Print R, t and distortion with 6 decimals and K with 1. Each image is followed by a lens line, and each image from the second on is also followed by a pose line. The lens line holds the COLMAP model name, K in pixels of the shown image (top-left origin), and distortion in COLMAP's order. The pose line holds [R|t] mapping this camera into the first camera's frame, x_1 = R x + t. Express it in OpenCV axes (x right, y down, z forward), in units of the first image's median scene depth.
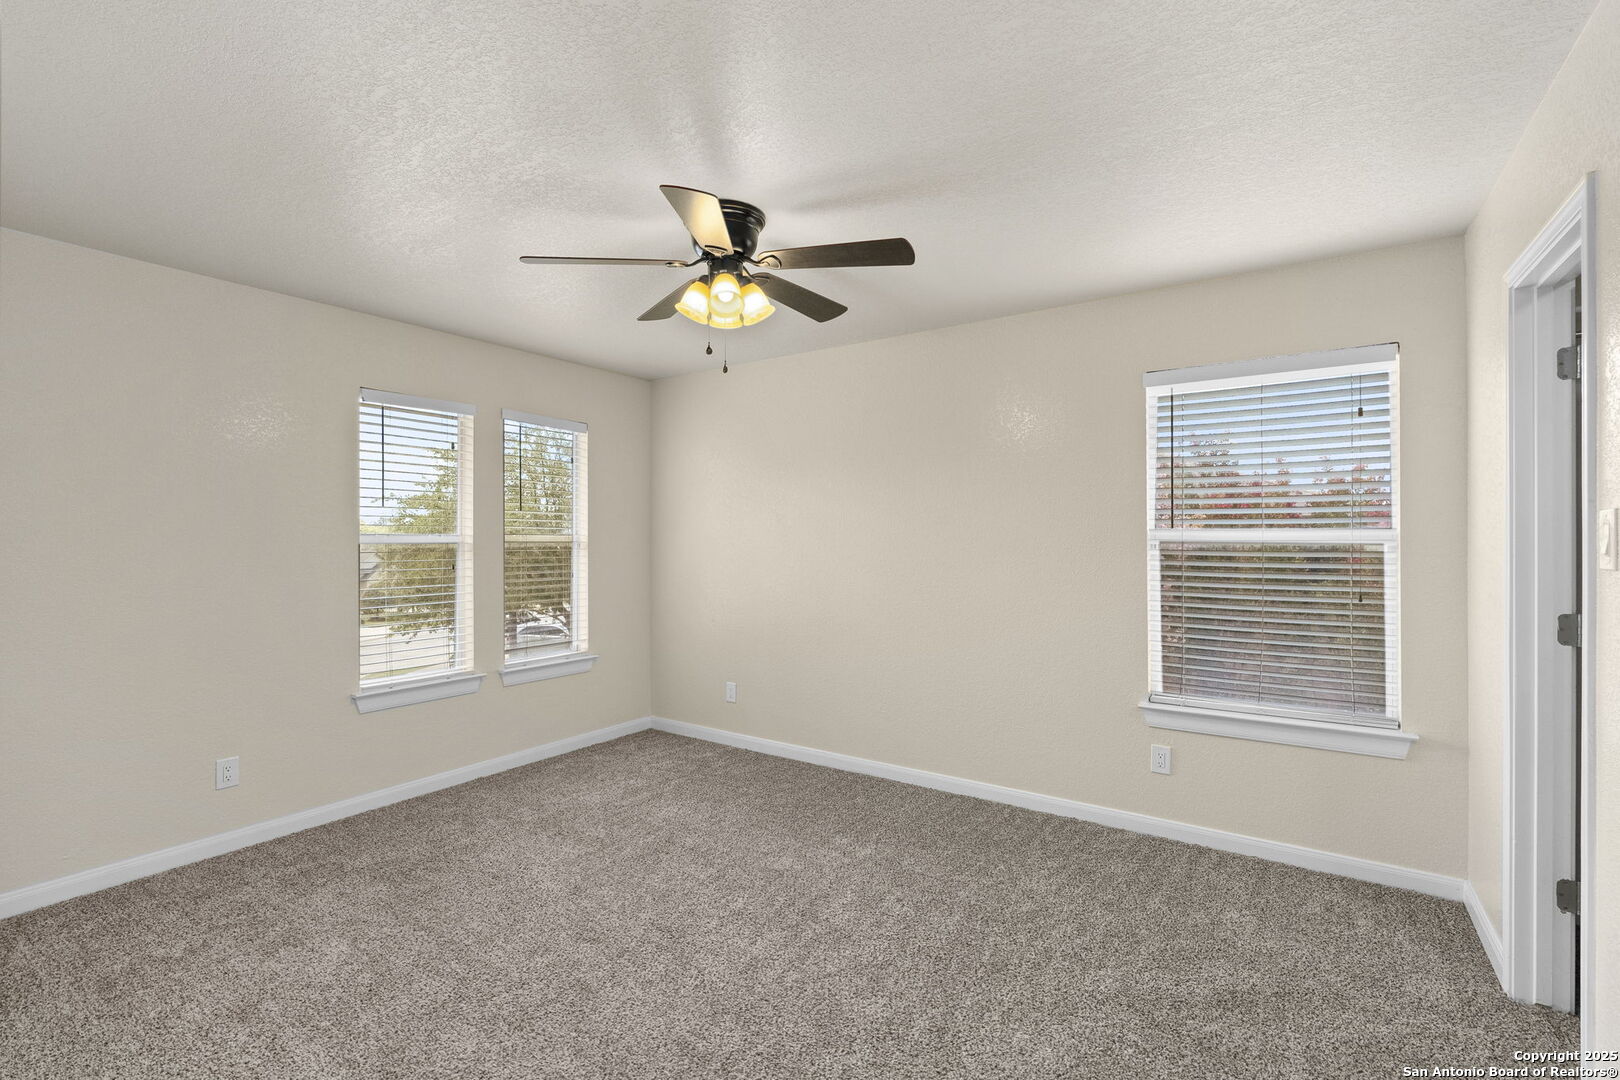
lens RADIAL K [[714.8, 0, 811.4], [0, 714.8, 541.5], [0, 0, 1]] dist [-0.001374, 0.000087]
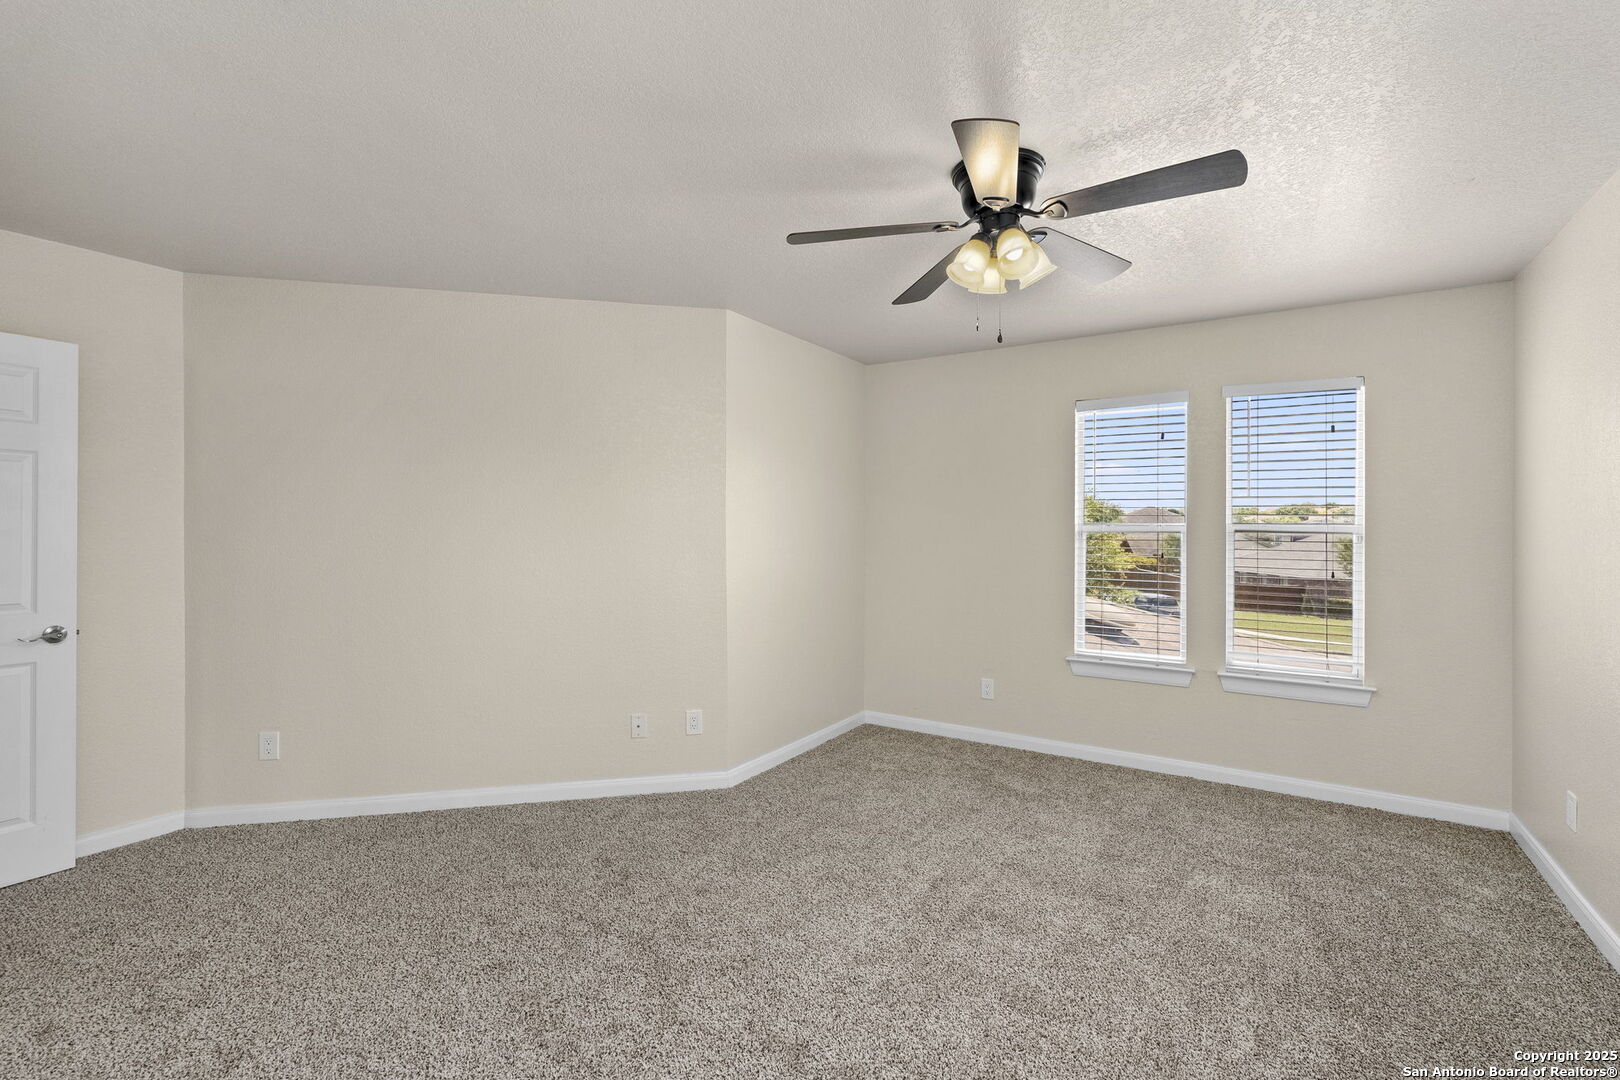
lens RADIAL K [[714.8, 0, 811.4], [0, 714.8, 541.5], [0, 0, 1]] dist [-0.001374, 0.000087]
pose [[0.023535, 0.023174, -0.999454, 0.485816], [-0.005864, 0.999717, 0.023042, -0.005611], [0.999706, 0.005319, 0.023664, 0.474901]]
